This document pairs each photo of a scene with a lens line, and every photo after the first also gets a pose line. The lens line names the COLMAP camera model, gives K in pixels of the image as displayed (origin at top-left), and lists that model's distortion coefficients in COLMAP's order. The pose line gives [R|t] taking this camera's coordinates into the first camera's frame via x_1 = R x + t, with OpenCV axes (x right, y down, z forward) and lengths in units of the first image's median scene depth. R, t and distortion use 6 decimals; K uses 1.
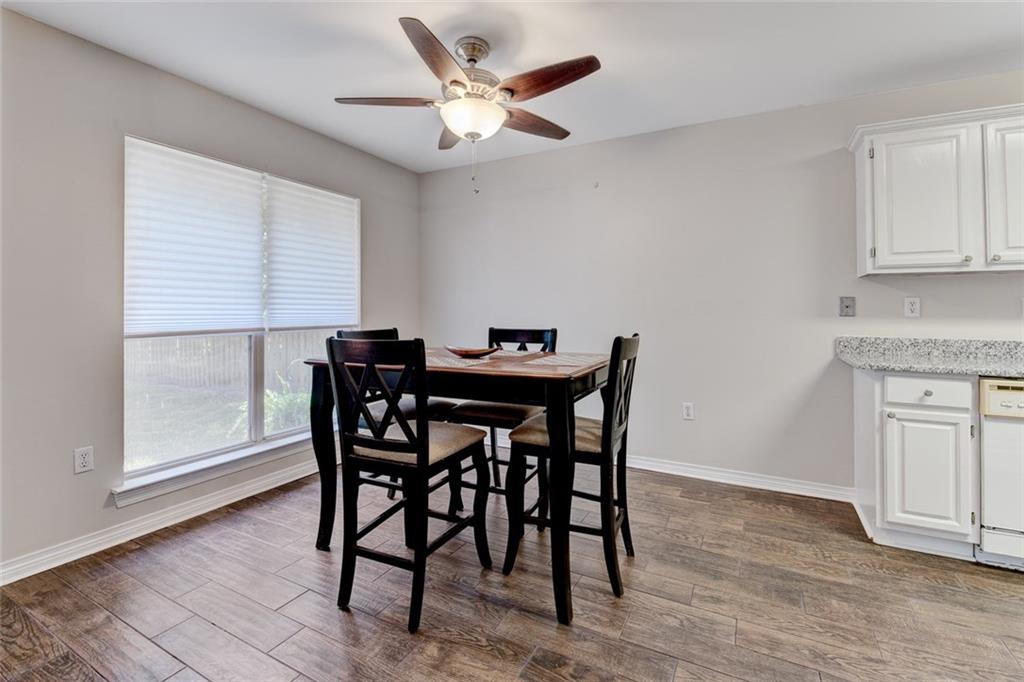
lens RADIAL K [[450.2, 0, 519.2], [0, 450.2, 315.2], [0, 0, 1]] dist [-0.014789, -0.000610]
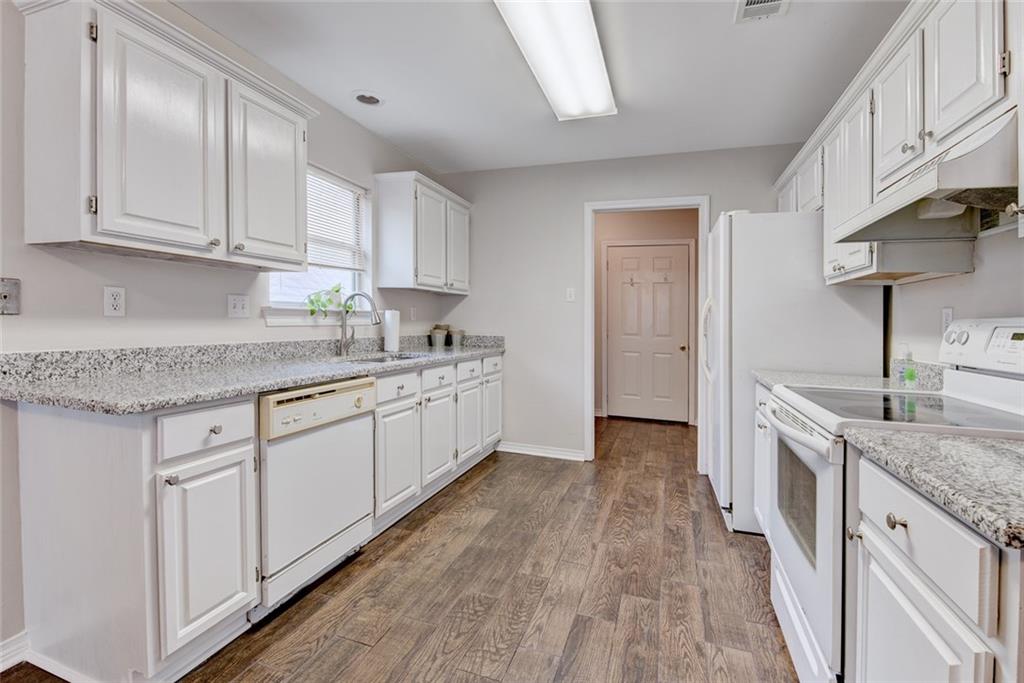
lens RADIAL K [[450.2, 0, 516.7], [0, 450.2, 318.4], [0, 0, 1]] dist [-0.014789, -0.000610]
pose [[-0.159613, -0.003905, 0.987172, 0.160620], [-0.011740, 0.999929, 0.002057, -0.002159], [-0.987110, -0.011261, -0.159648, 0.621241]]
